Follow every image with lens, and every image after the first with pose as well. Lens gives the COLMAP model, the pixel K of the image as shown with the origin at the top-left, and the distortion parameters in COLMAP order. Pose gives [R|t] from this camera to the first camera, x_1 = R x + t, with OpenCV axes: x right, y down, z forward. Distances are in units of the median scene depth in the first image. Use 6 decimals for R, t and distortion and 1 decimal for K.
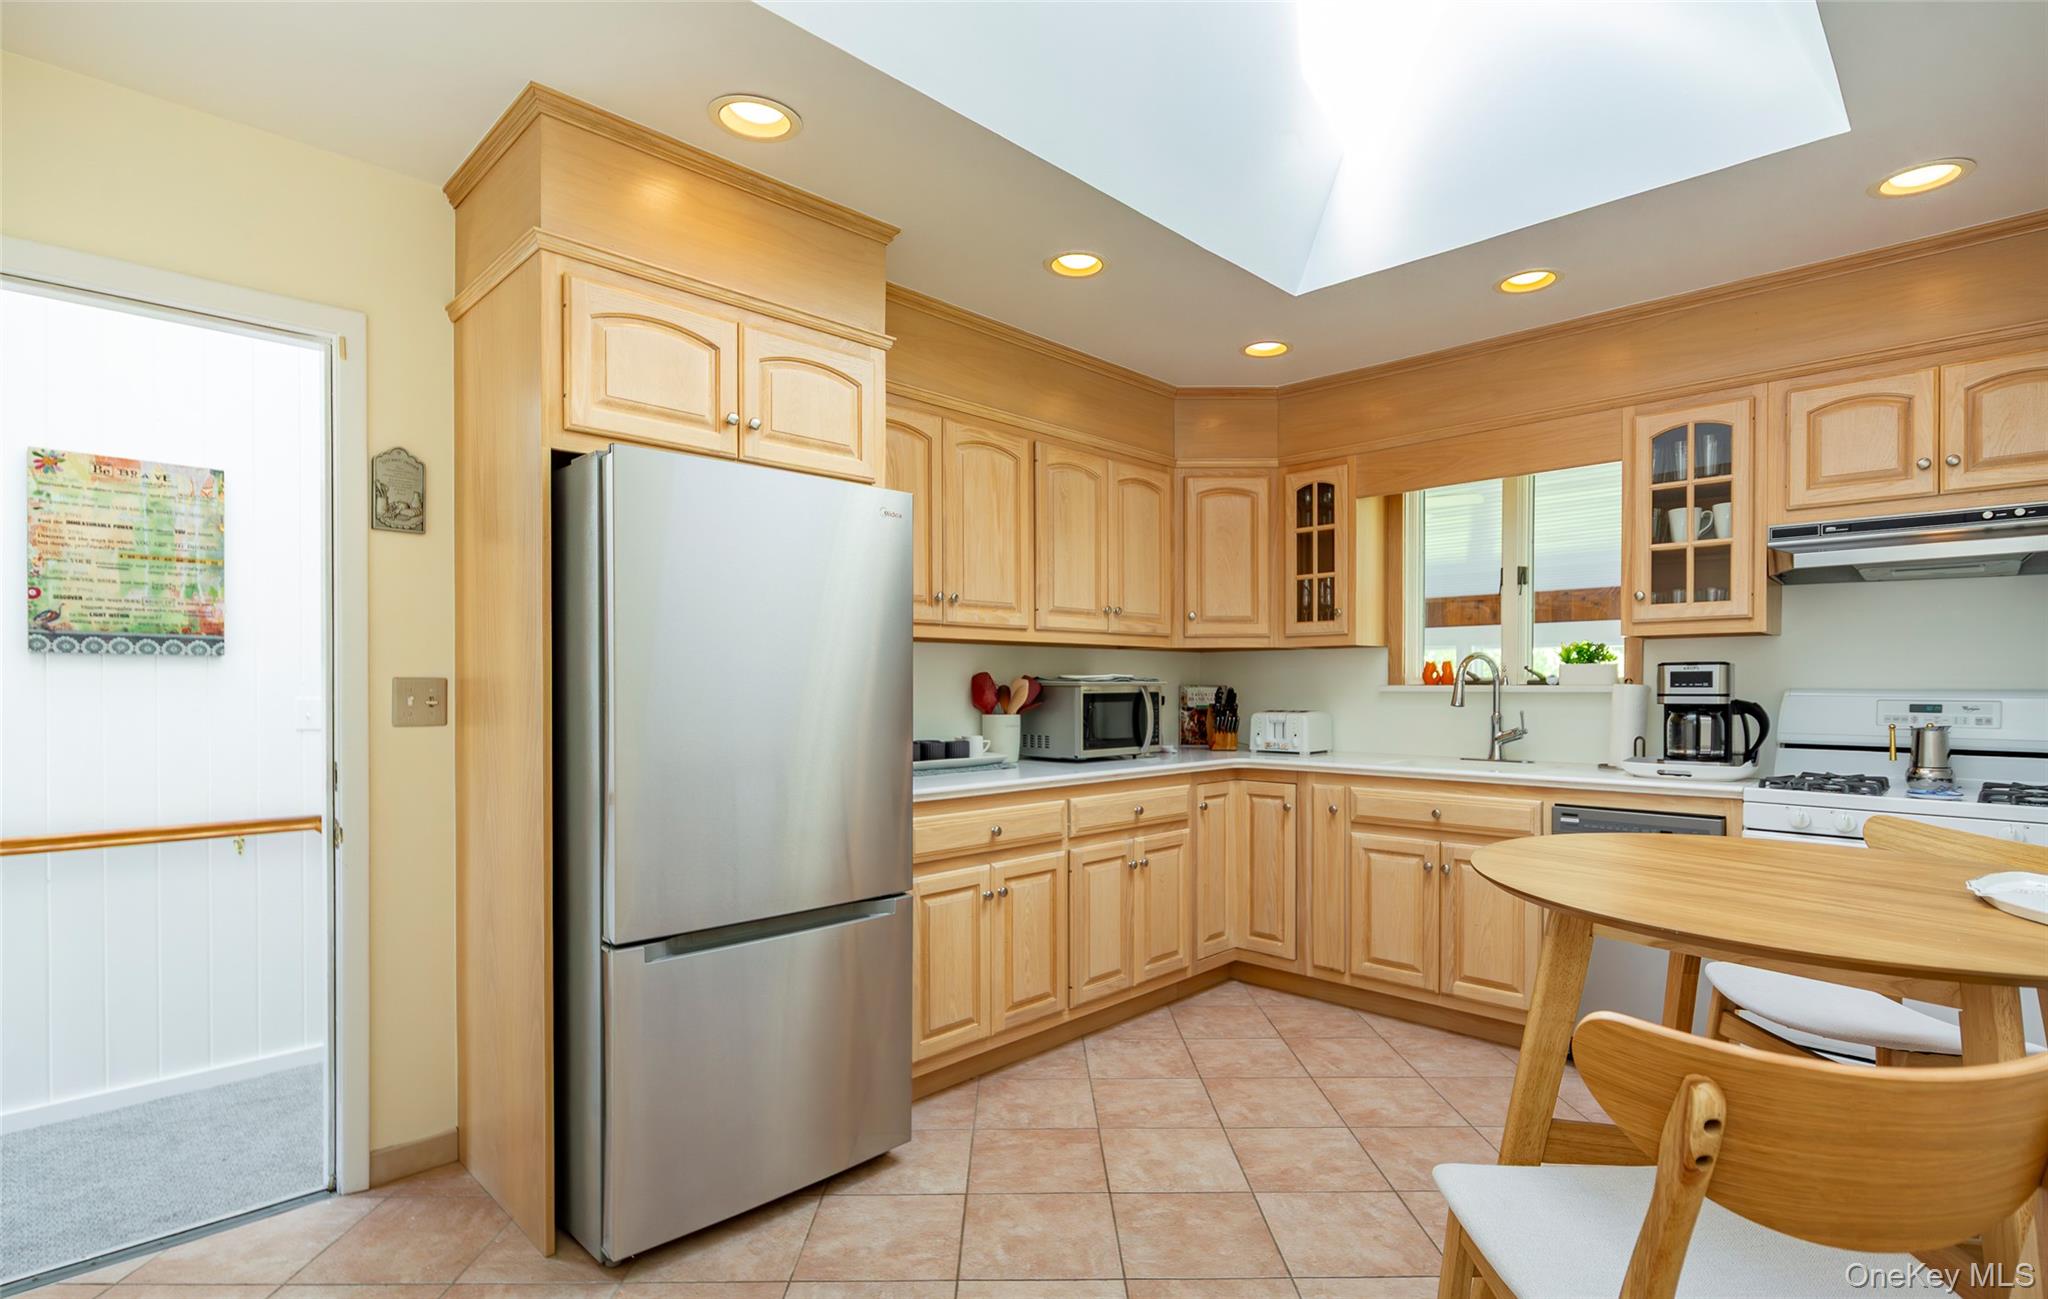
lens RADIAL K [[993.8, 0, 1022.5], [0, 993.8, 666.6], [0, 0, 1]] dist [-0.000678, -0.000113]
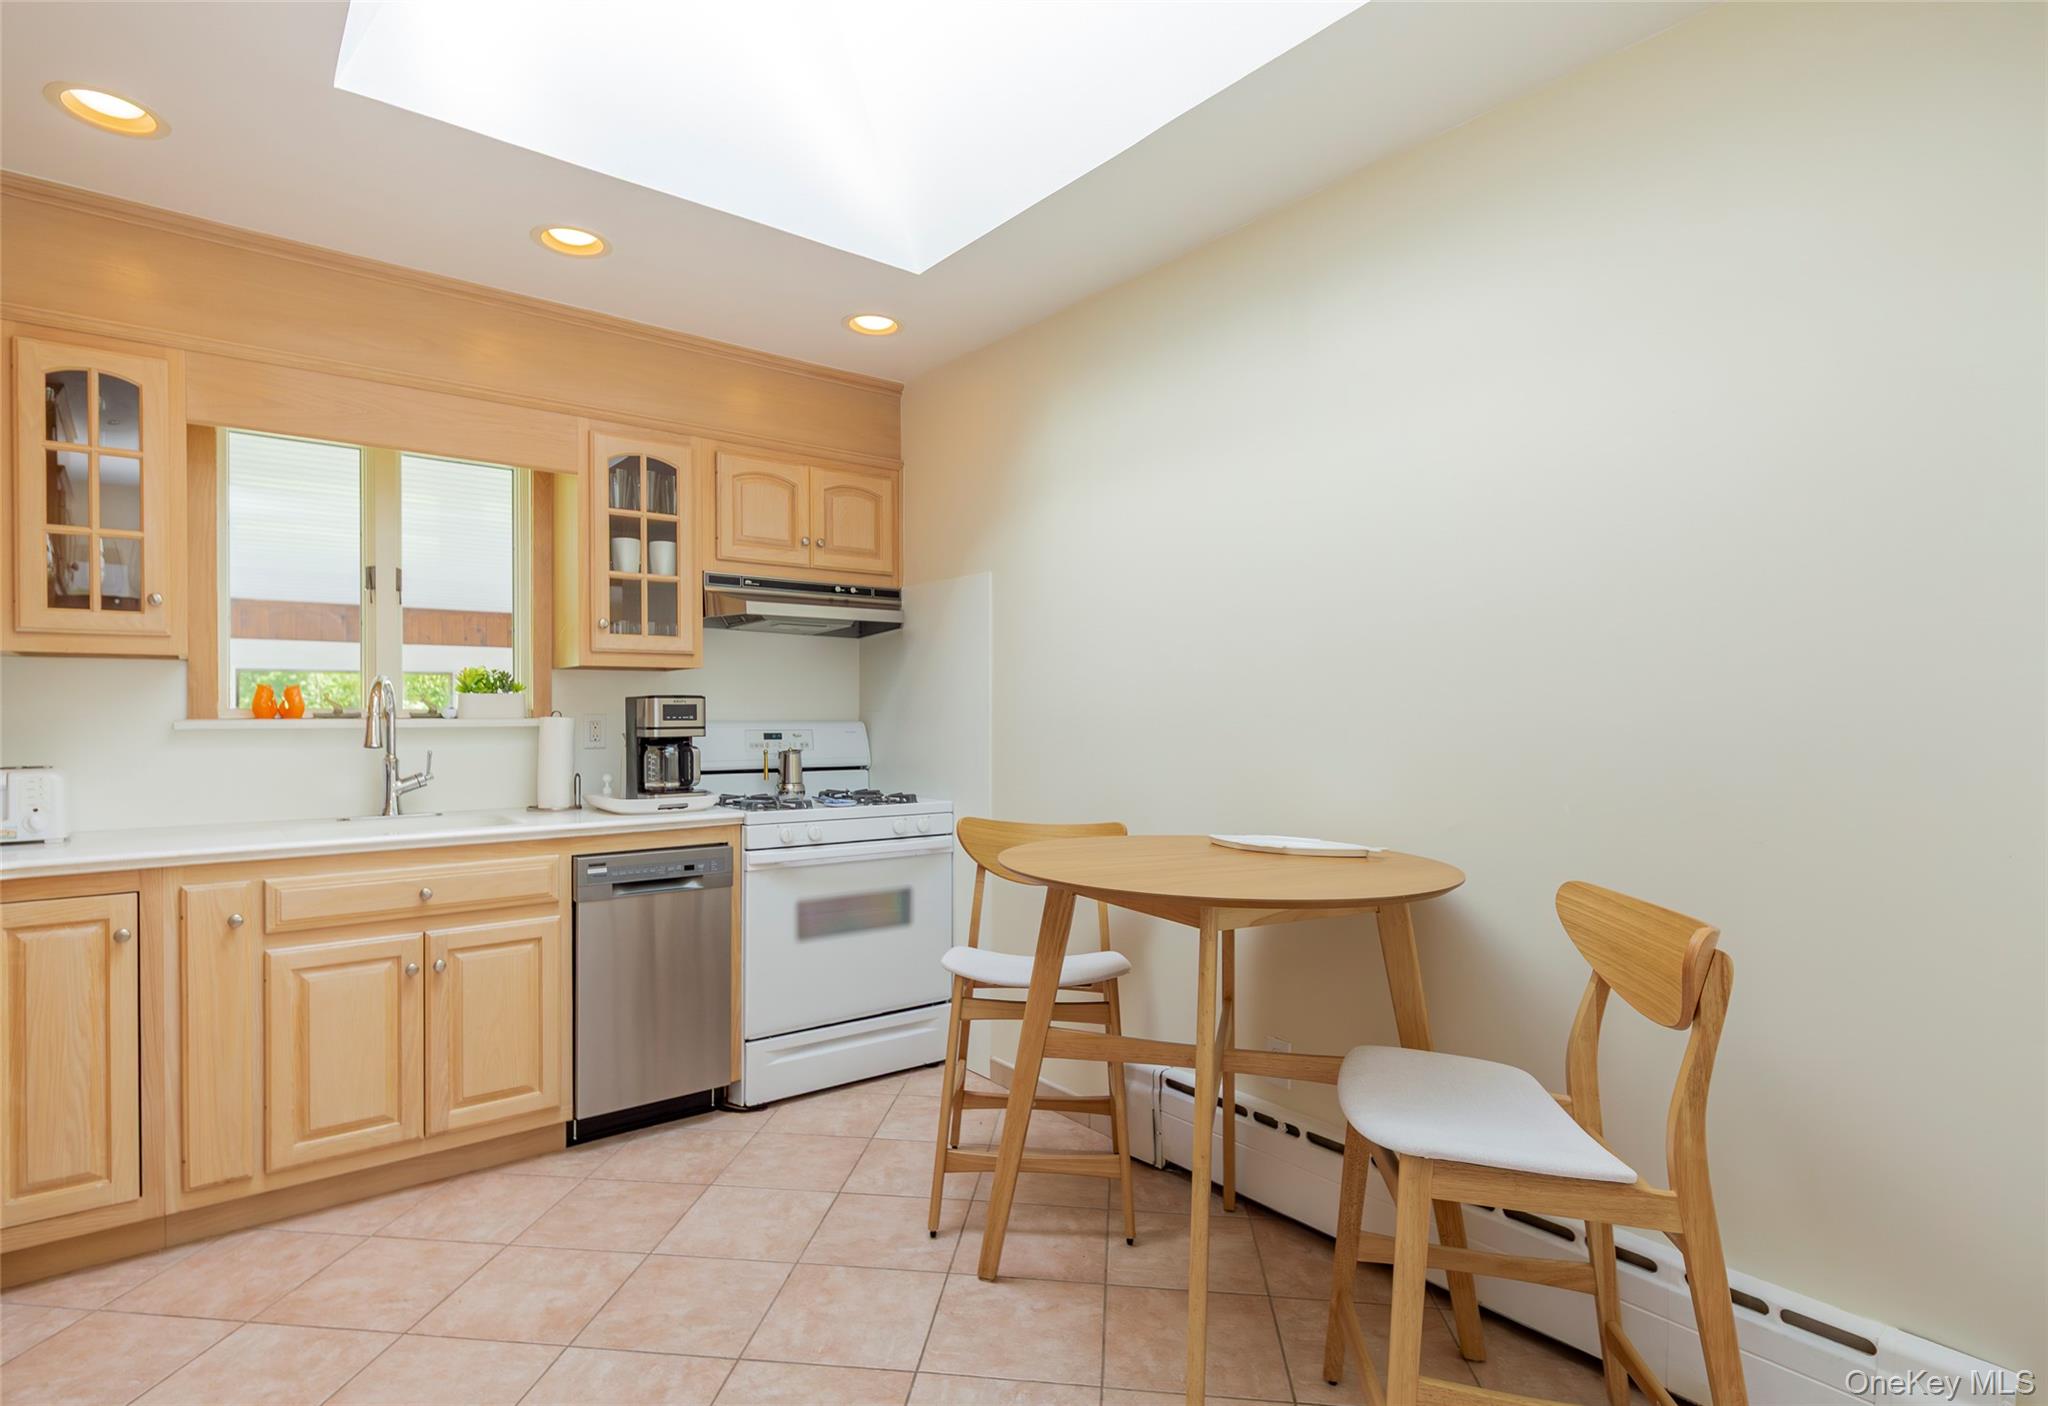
lens RADIAL K [[1022.5, 0, 1024.0], [0, 1022.5, 703.0], [0, 0, 1]] dist [-0.001589, -0.000193]
pose [[0.118276, 0.012205, 0.992906, -0.284607], [-0.015377, 0.999827, -0.010458, 0.008025], [-0.992862, -0.014031, 0.118443, 0.475238]]
